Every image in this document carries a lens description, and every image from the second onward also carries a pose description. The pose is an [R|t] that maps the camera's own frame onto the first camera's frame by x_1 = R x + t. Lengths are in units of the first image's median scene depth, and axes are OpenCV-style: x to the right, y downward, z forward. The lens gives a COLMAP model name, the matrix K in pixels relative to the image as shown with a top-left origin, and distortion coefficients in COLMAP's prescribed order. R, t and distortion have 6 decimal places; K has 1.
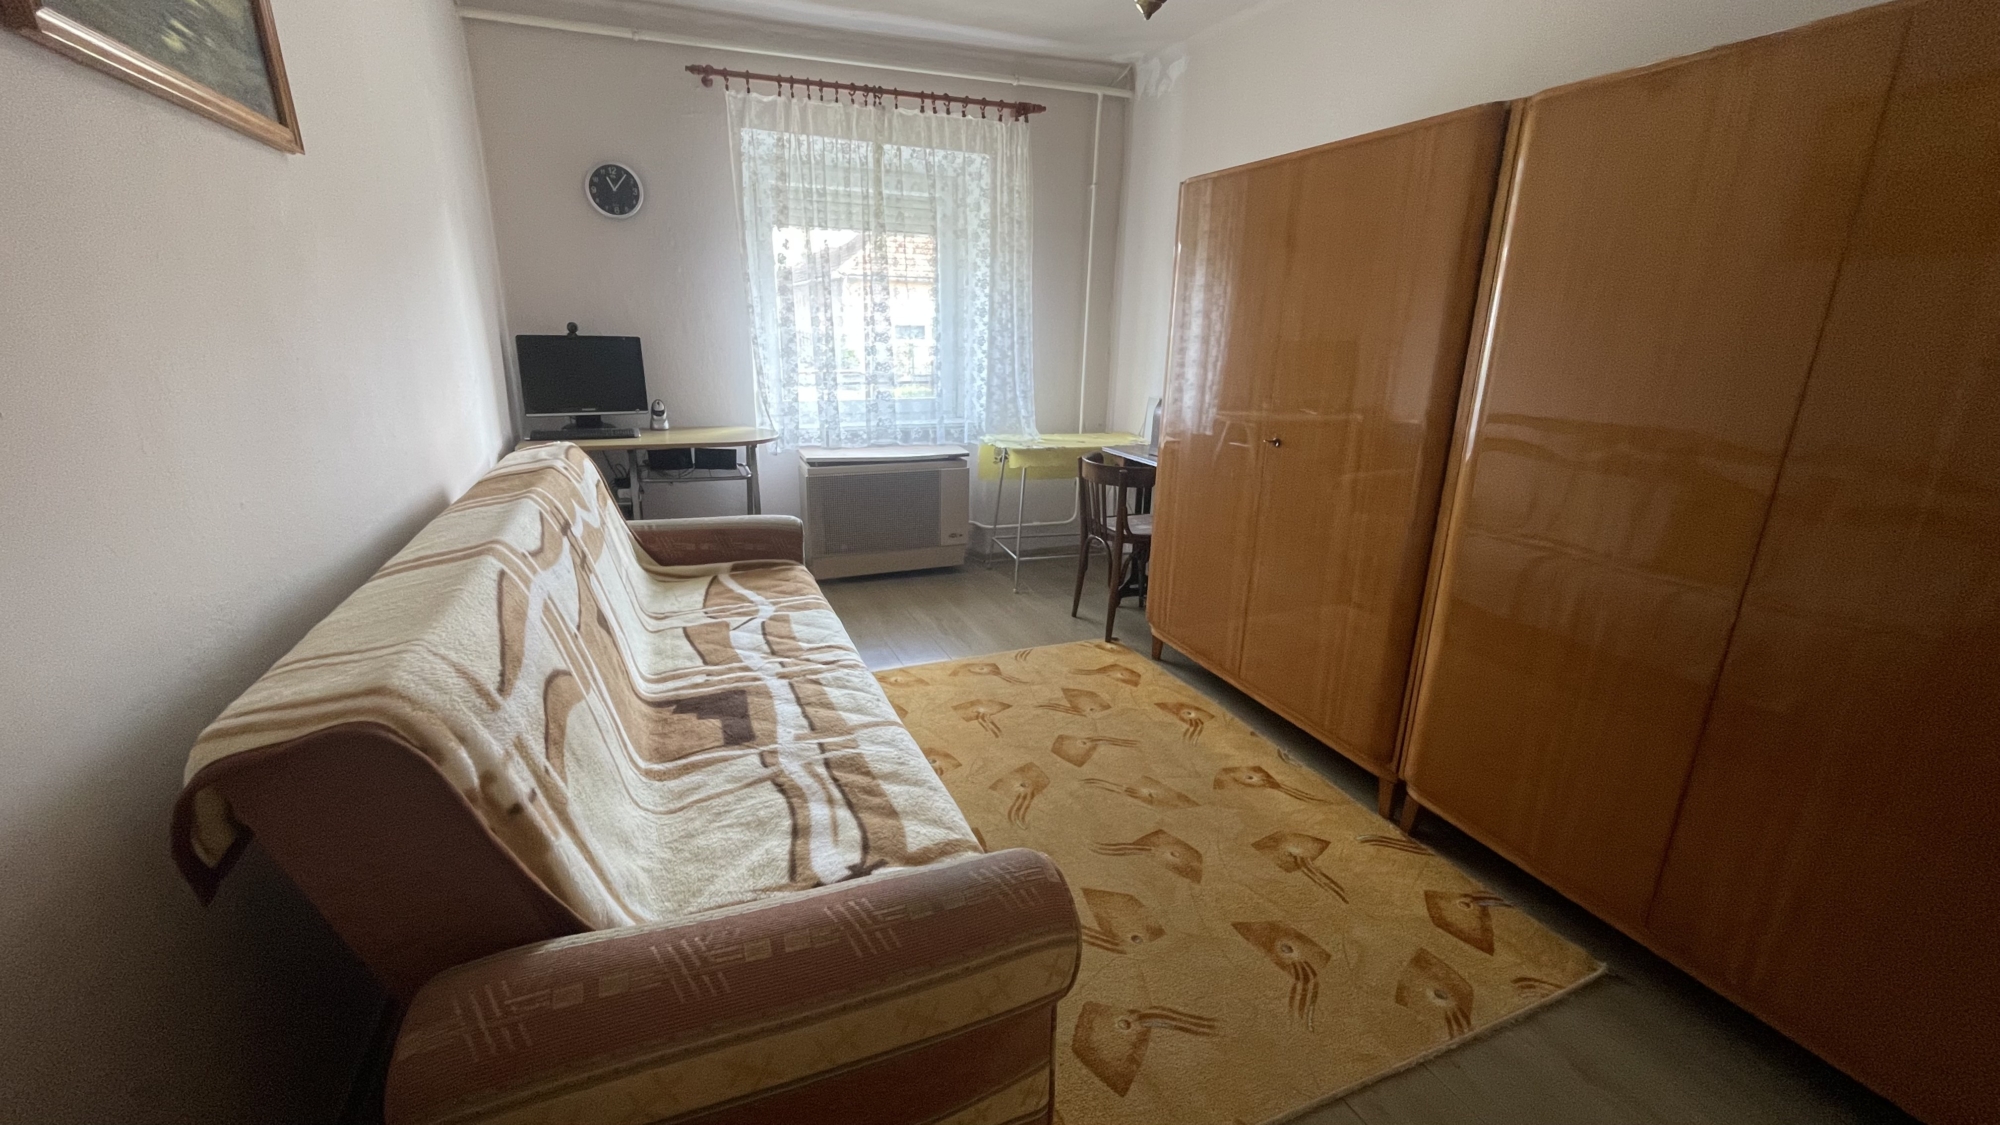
lens RADIAL K [[805.4, 0, 999.1], [0, 805.4, 563.4], [0, 0, 1]] dist [-0.001103, -0.001413]
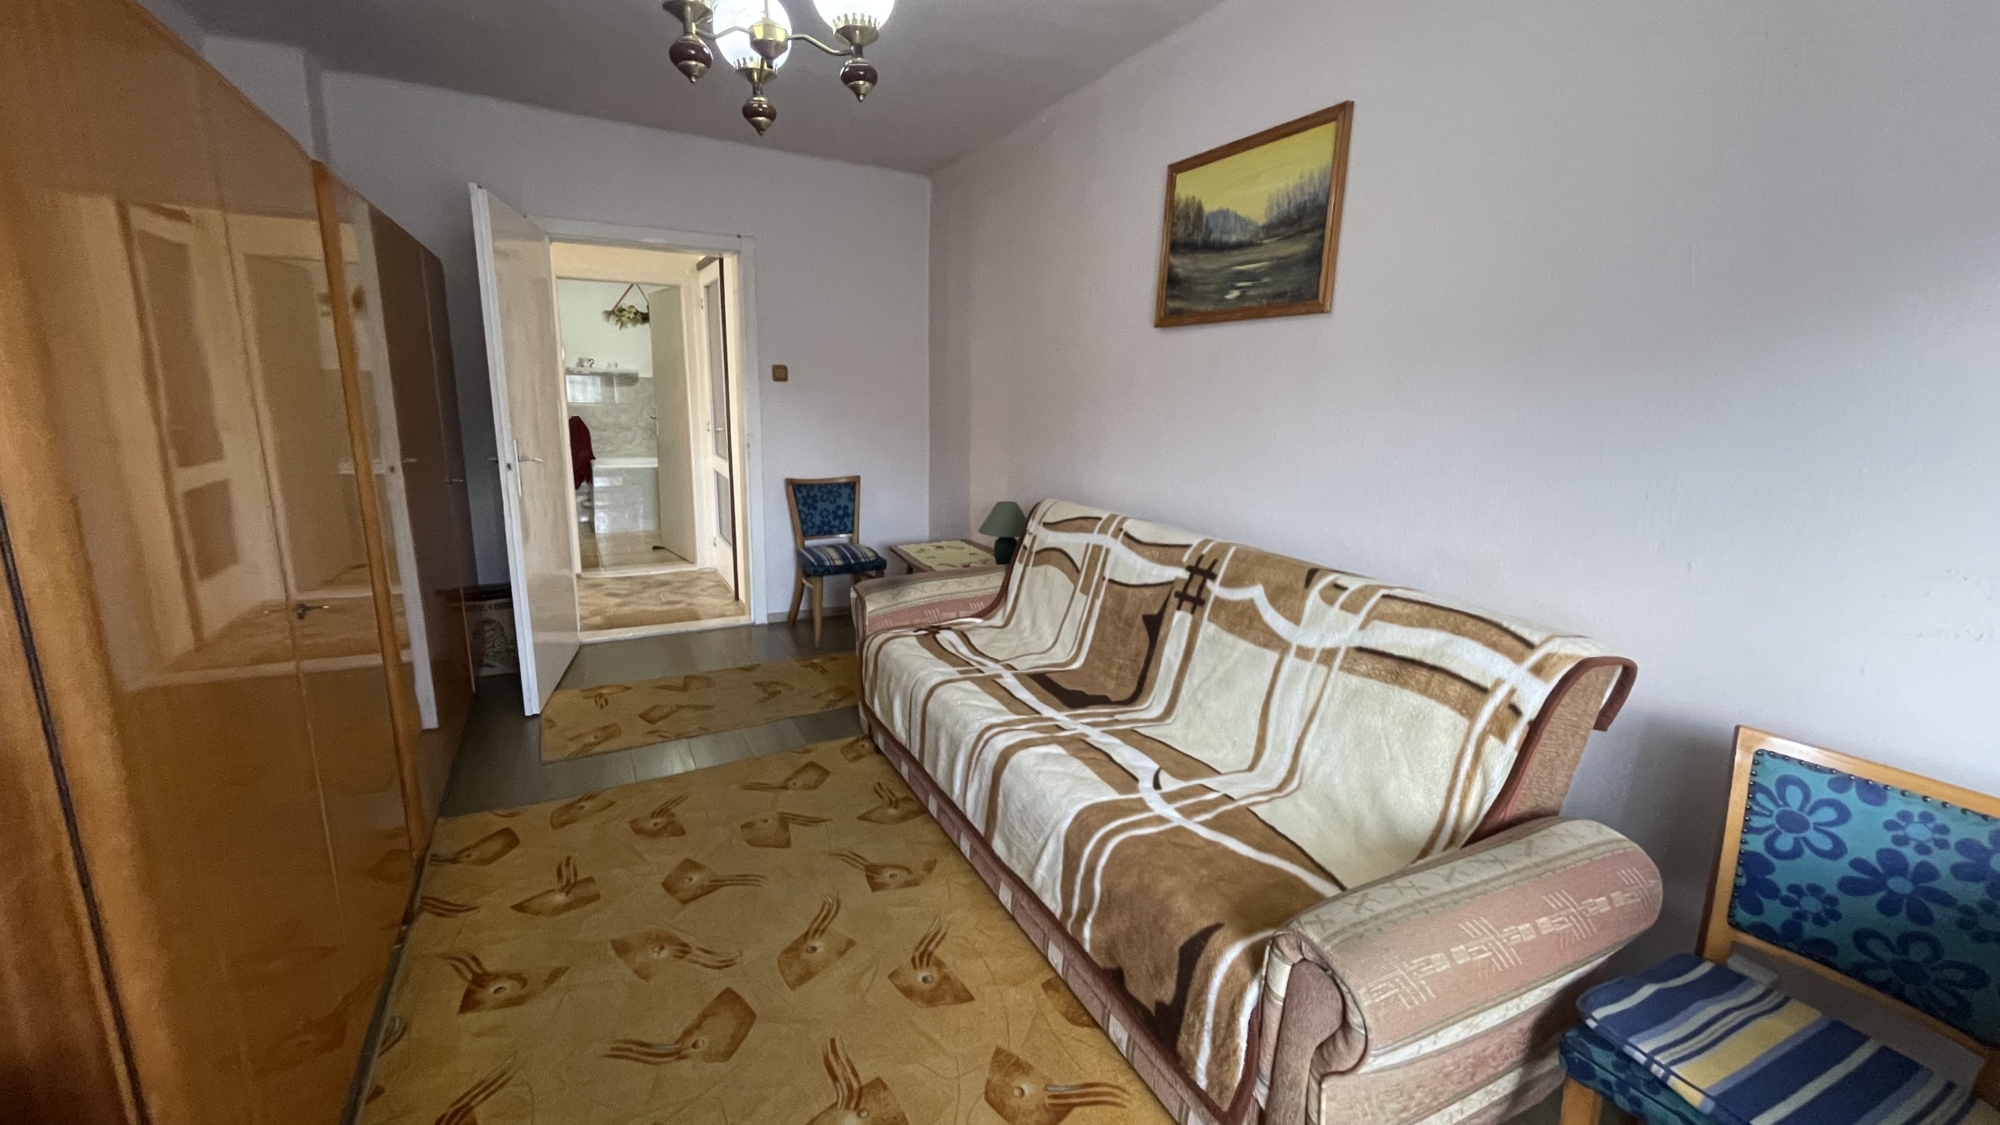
lens RADIAL K [[805.4, 0, 997.1], [0, 805.4, 562.3], [0, 0, 1]] dist [-0.001103, -0.001413]
pose [[-0.996127, -0.015537, -0.086538, -0.088357], [-0.055977, 0.871076, 0.487948, -0.535229], [0.067800, 0.490902, -0.868573, 1.697095]]
